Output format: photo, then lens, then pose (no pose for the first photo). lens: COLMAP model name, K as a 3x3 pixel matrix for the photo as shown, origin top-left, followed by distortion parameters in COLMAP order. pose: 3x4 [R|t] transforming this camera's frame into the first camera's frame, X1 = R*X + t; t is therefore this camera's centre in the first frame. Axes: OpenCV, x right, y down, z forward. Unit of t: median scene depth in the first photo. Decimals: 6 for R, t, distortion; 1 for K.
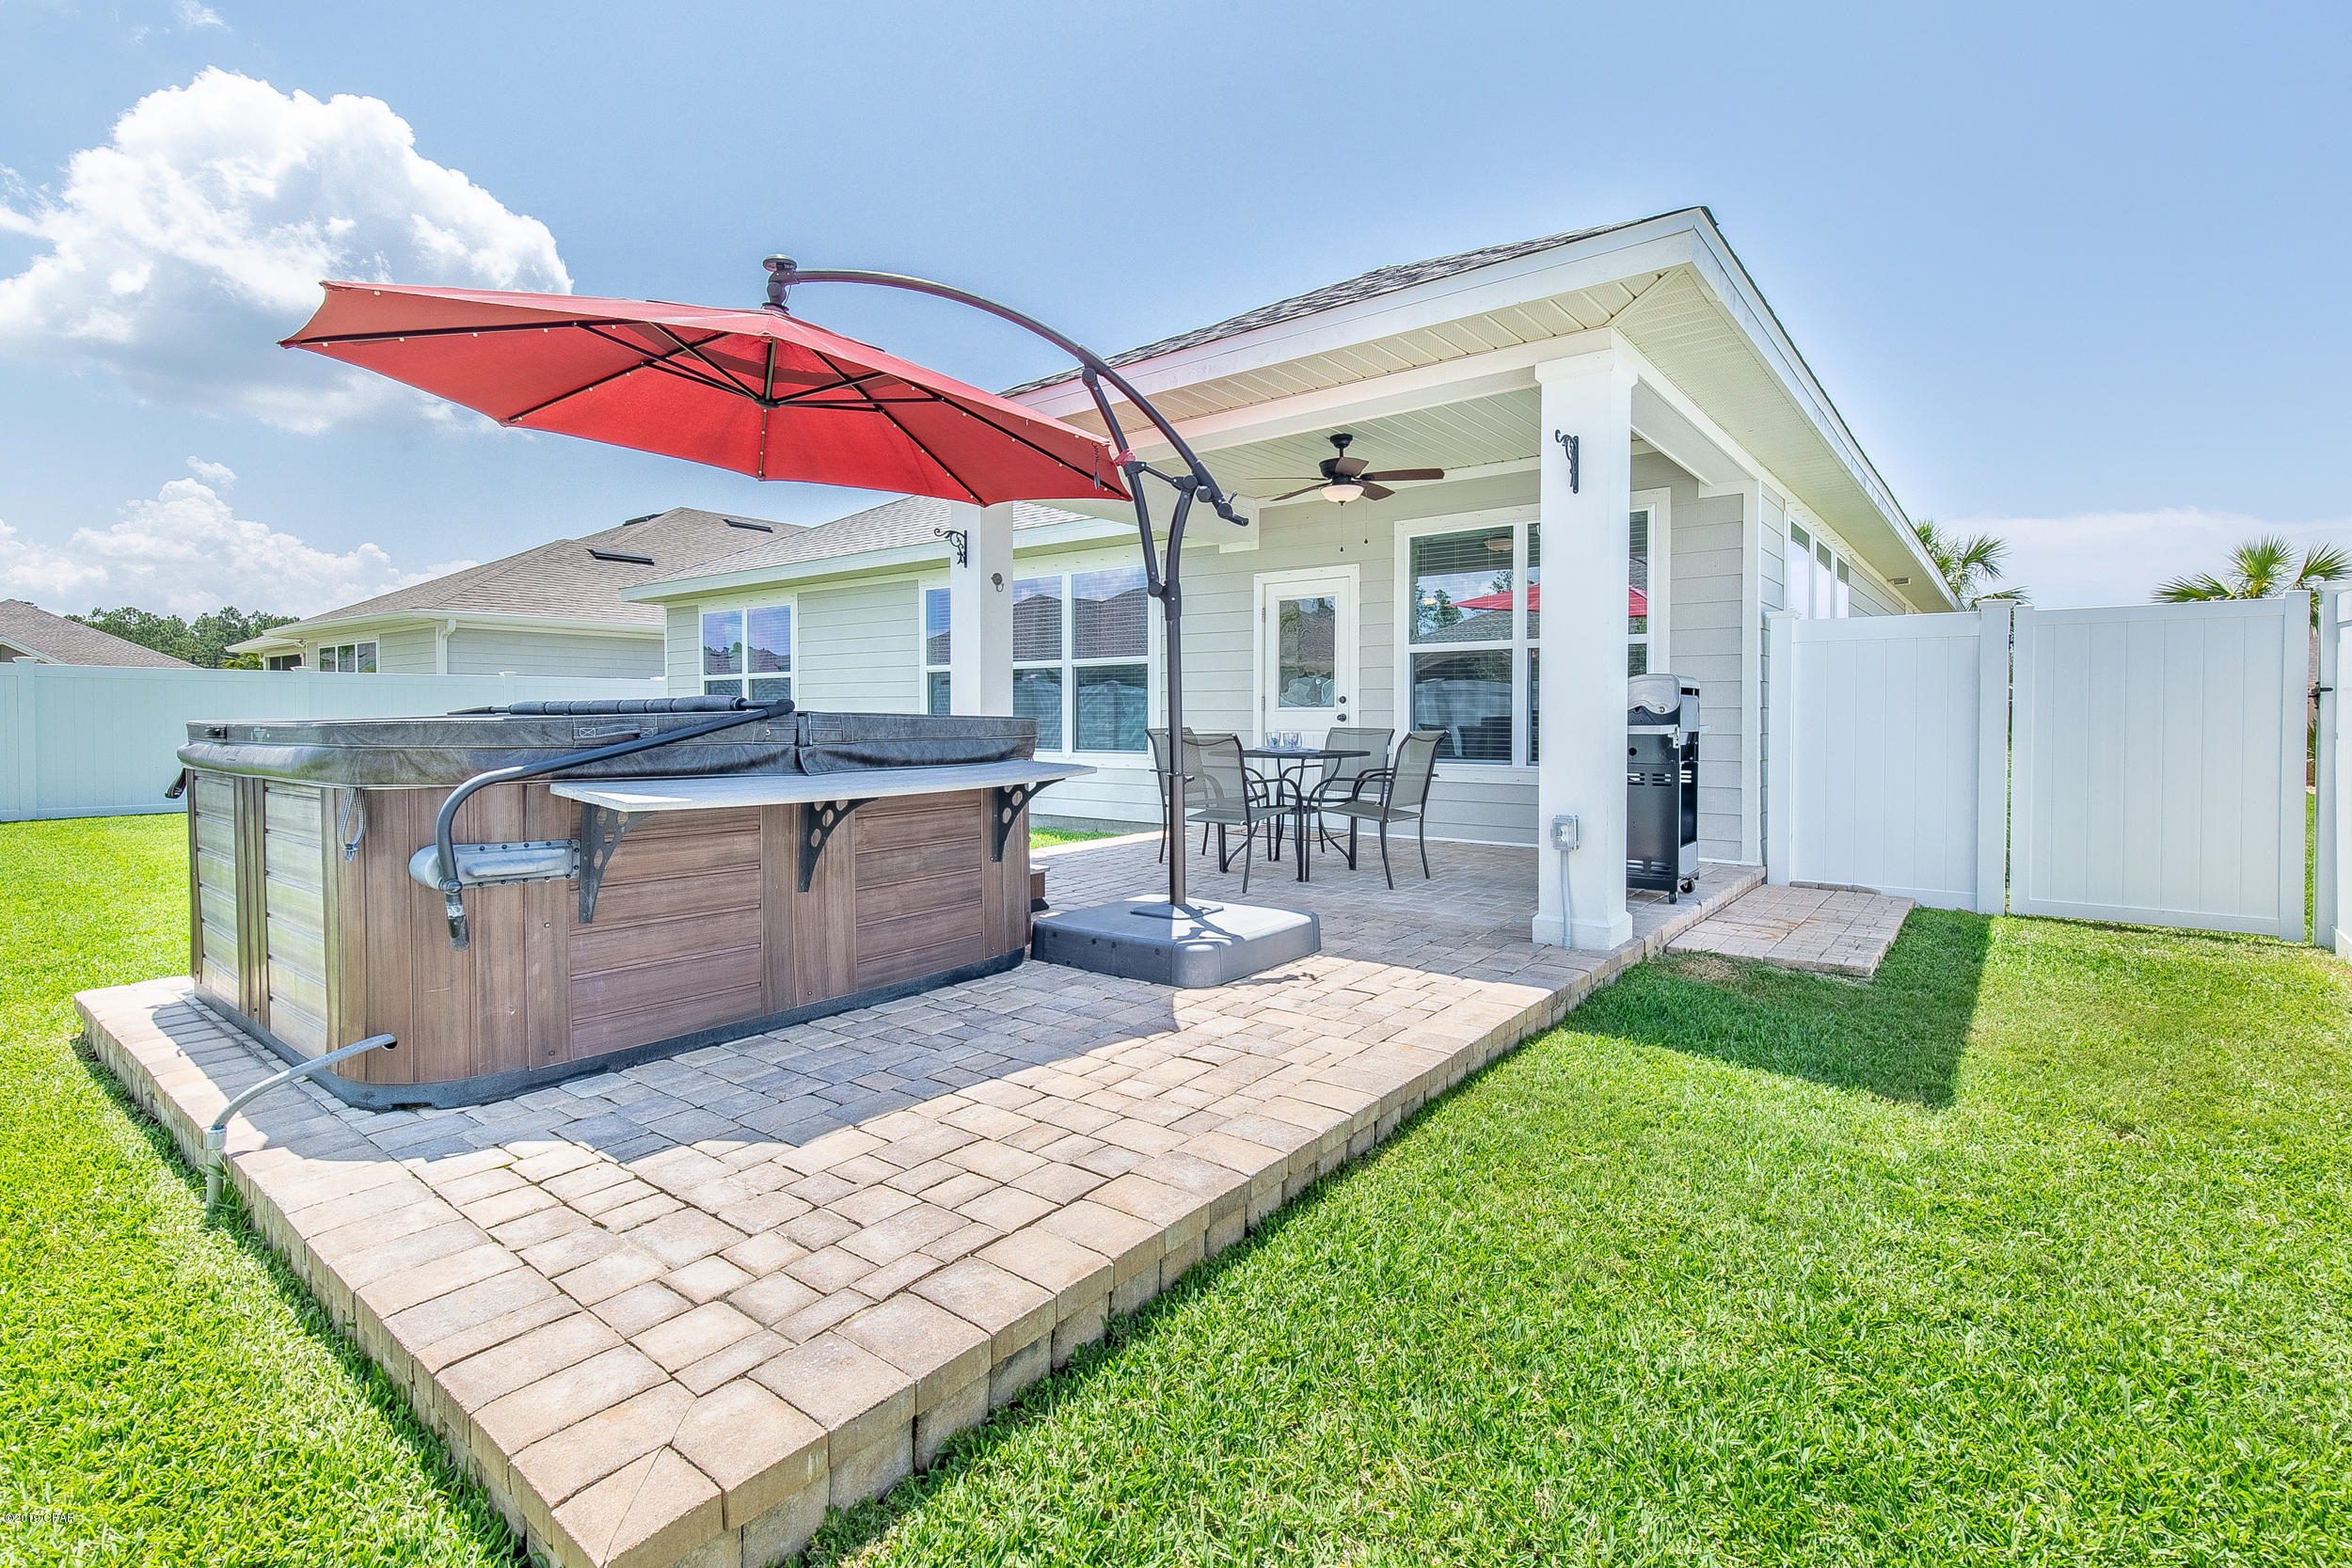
lens RADIAL K [[1087.7, 0, 1193.6], [0, 1087.7, 722.1], [0, 0, 1]] dist [0.003553, 0.000690]
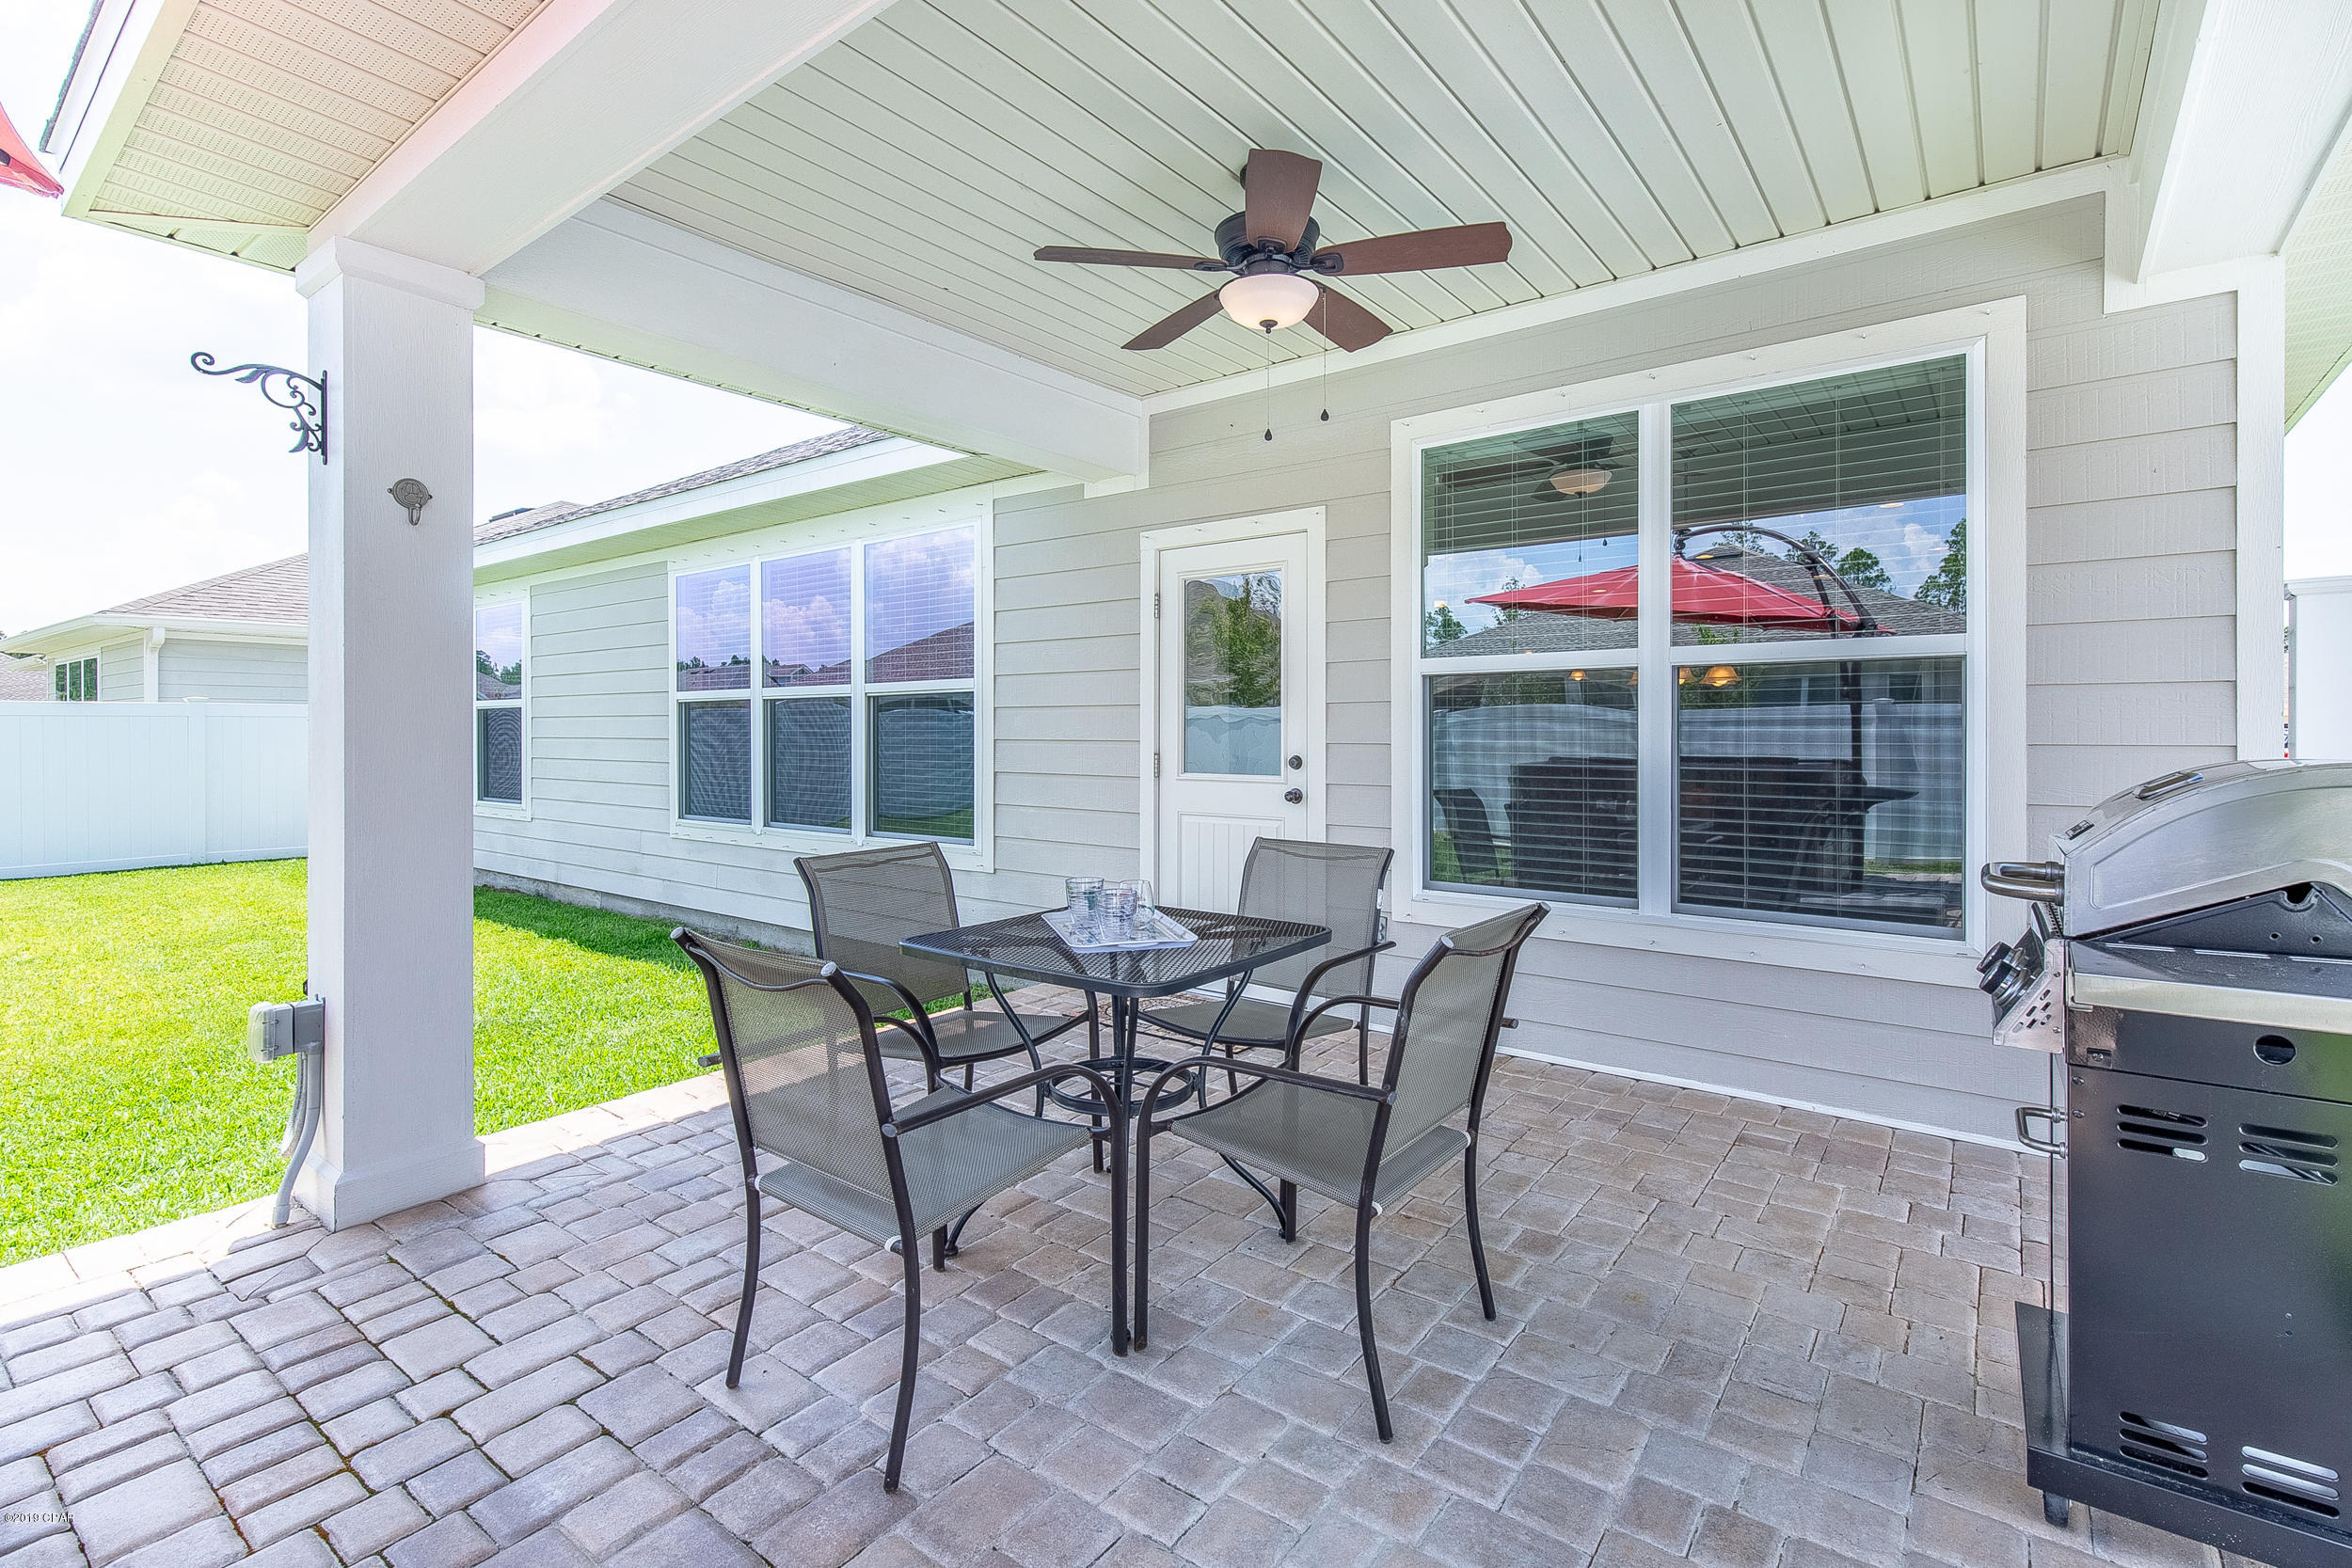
lens RADIAL K [[1087.7, 0, 1193.6], [0, 1087.7, 722.1], [0, 0, 1]] dist [0.003553, 0.000690]
pose [[0.999980, -0.000250, 0.006369, 0.083823], [0.000339, 0.999901, -0.014056, -0.032774], [-0.006365, 0.014058, 0.999881, 0.467792]]
